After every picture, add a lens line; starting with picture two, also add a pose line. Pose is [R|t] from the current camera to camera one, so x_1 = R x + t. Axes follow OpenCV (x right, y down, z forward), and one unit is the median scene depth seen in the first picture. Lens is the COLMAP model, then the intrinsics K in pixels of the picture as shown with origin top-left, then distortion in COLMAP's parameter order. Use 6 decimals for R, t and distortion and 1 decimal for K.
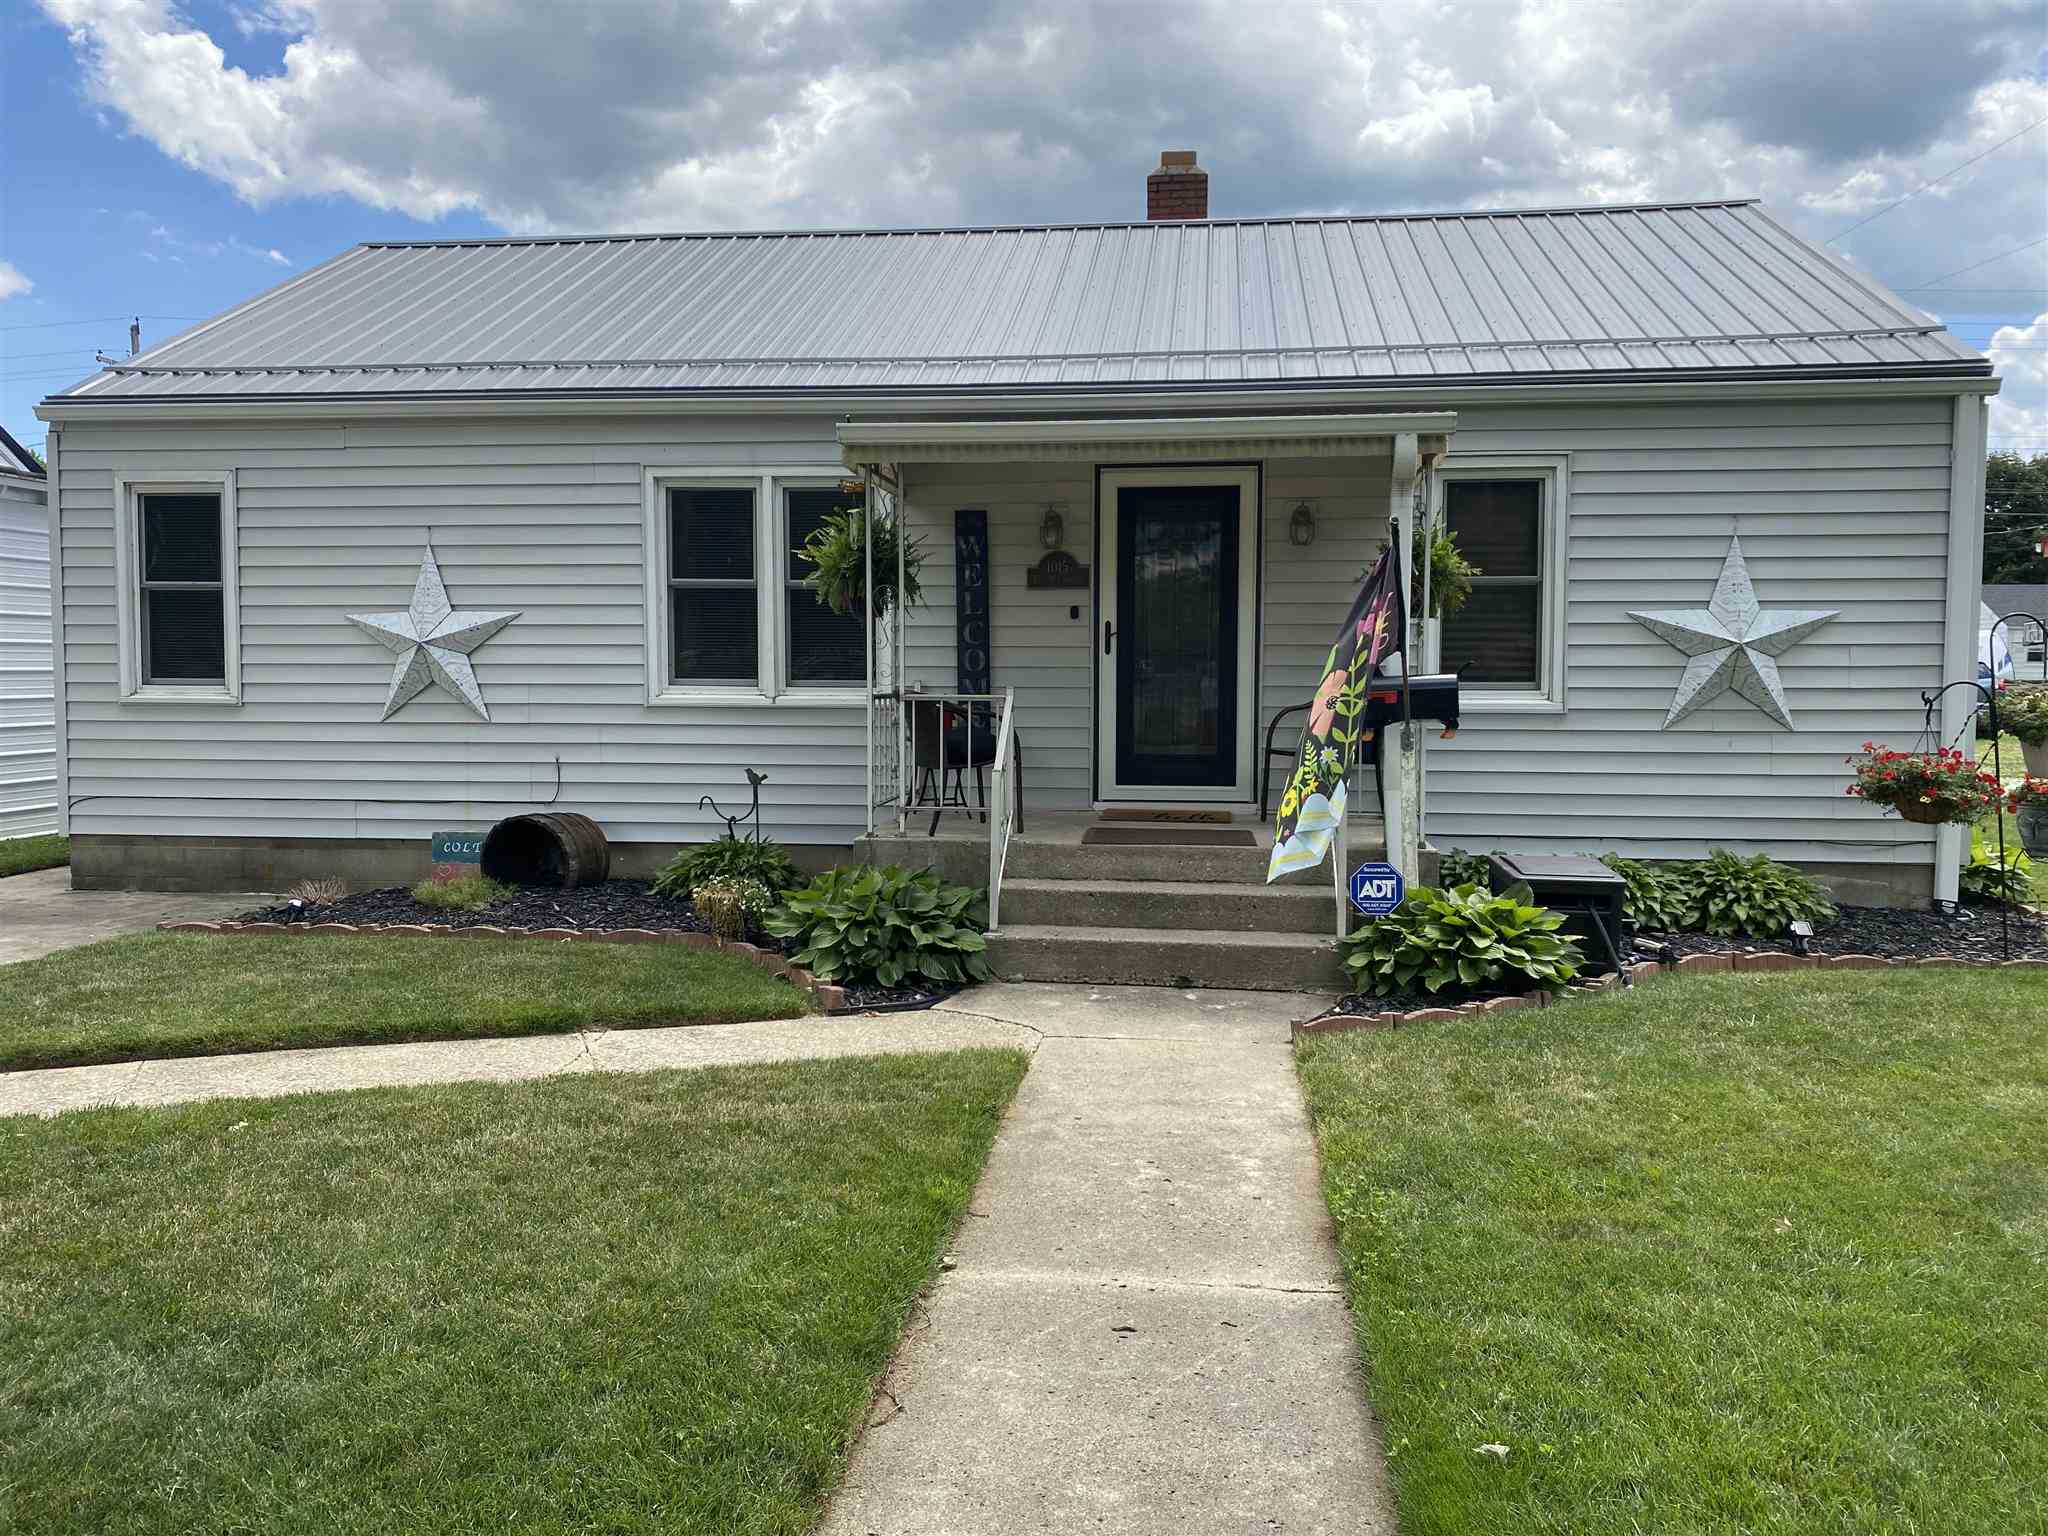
lens RADIAL K [[1568.4, 0, 1024.0], [0, 1568.4, 768.0], [0, 0, 1]] dist [0.075916, 0.000455]
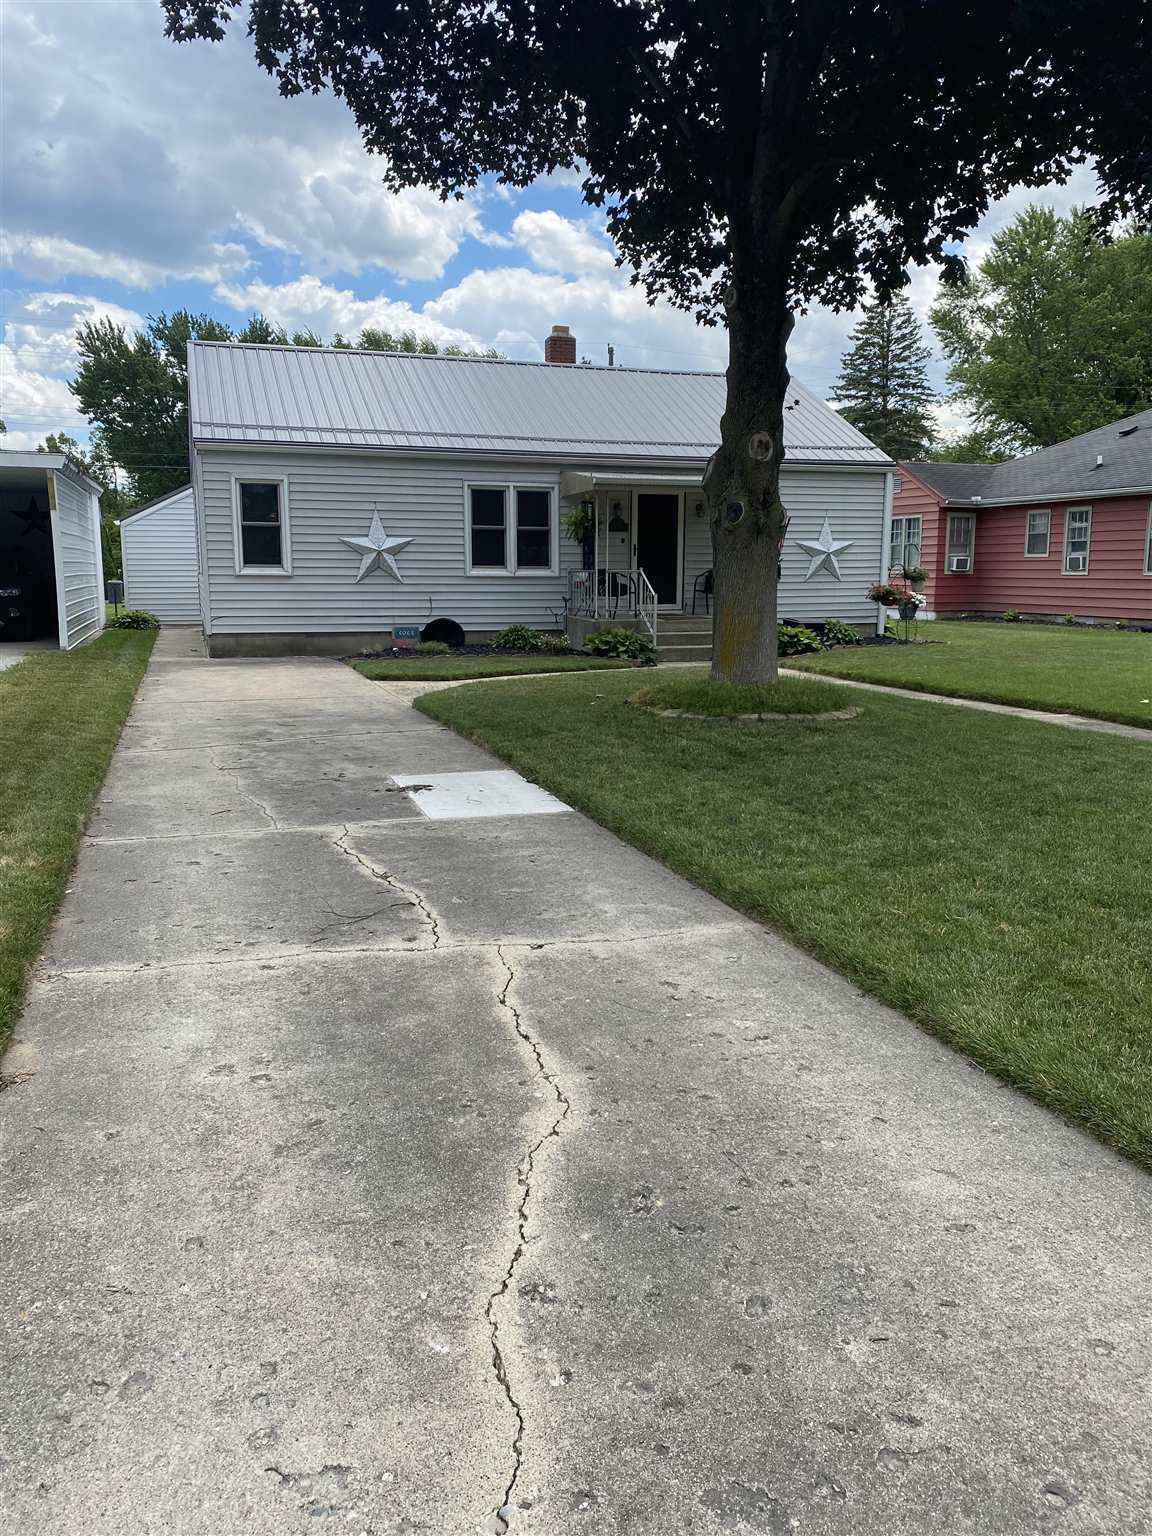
lens RADIAL K [[1164.1, 0, 576.0], [0, 1164.1, 768.0], [0, 0, 1]] dist [0.165192, -0.000163]
pose [[0.905966, -0.072057, 0.417174, -0.920680], [0.029141, 0.993685, 0.108353, 0.070678], [-0.422347, -0.086007, 0.902345, -0.839039]]
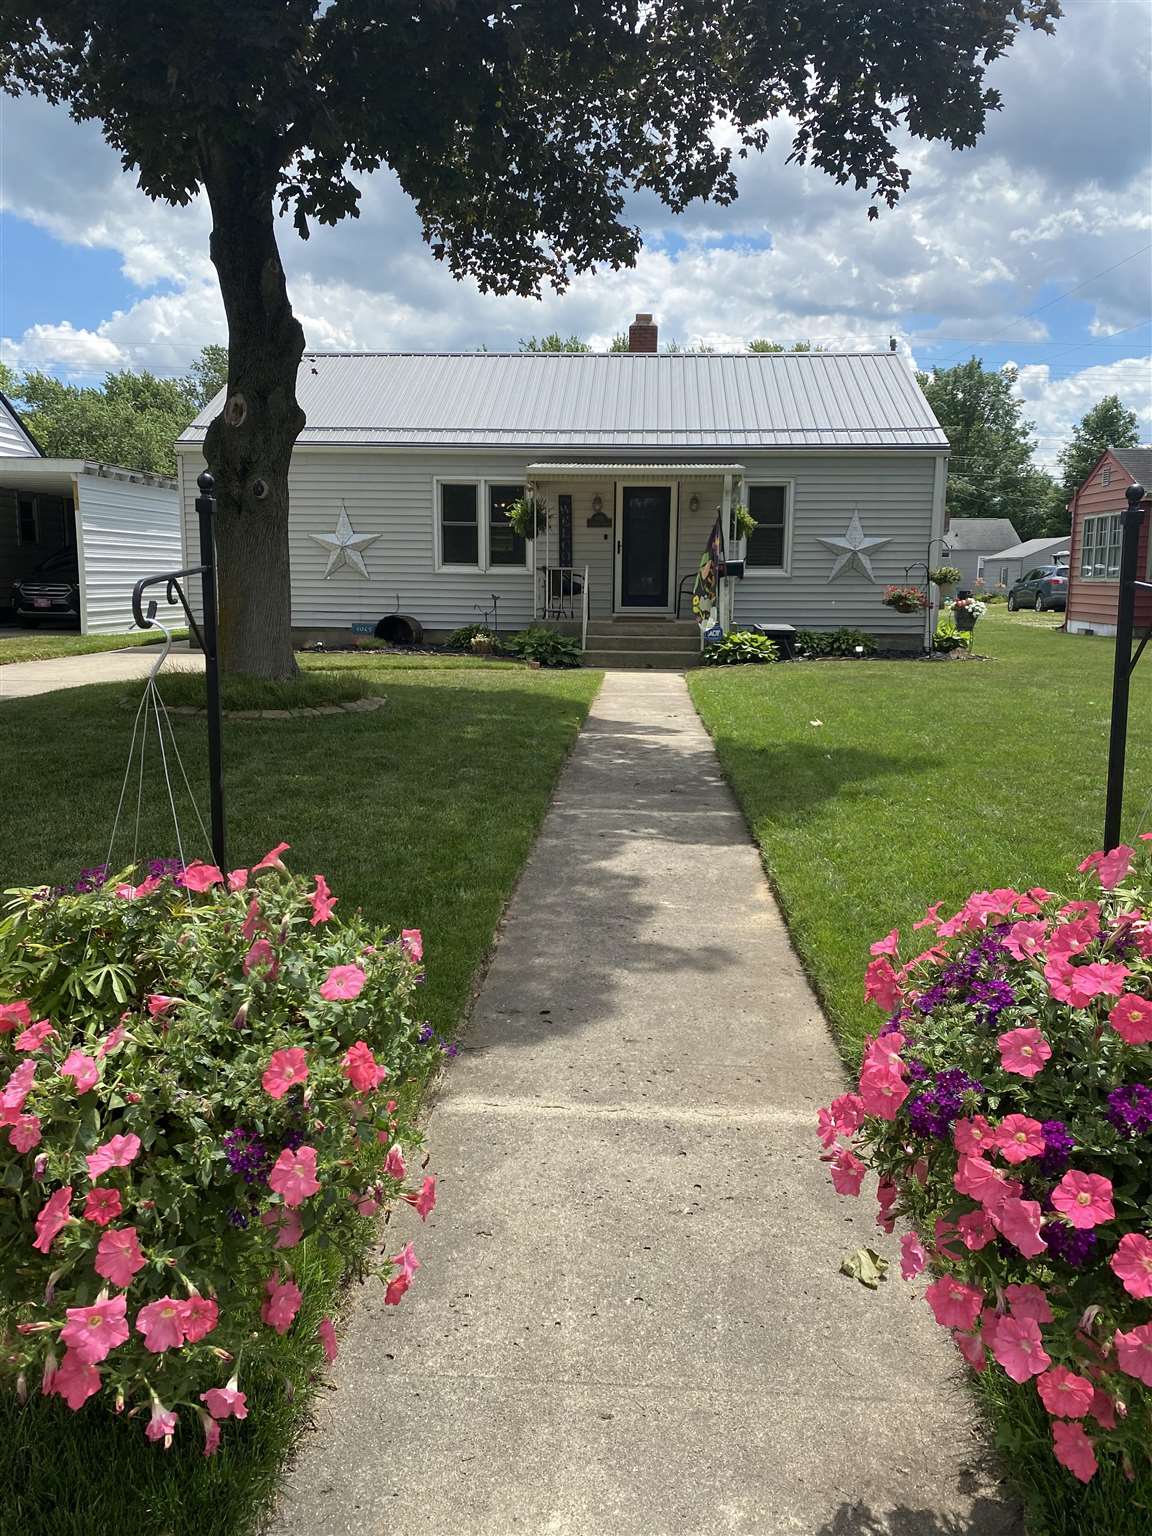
lens RADIAL K [[1176.3, 0, 576.0], [0, 1176.3, 768.0], [0, 0, 1]] dist [0.075916, 0.000455]
pose [[0.998528, -0.003856, 0.054101, -0.120442], [-0.001658, 0.994833, 0.101509, 0.079281], [-0.054213, -0.101450, 0.993362, -0.930887]]
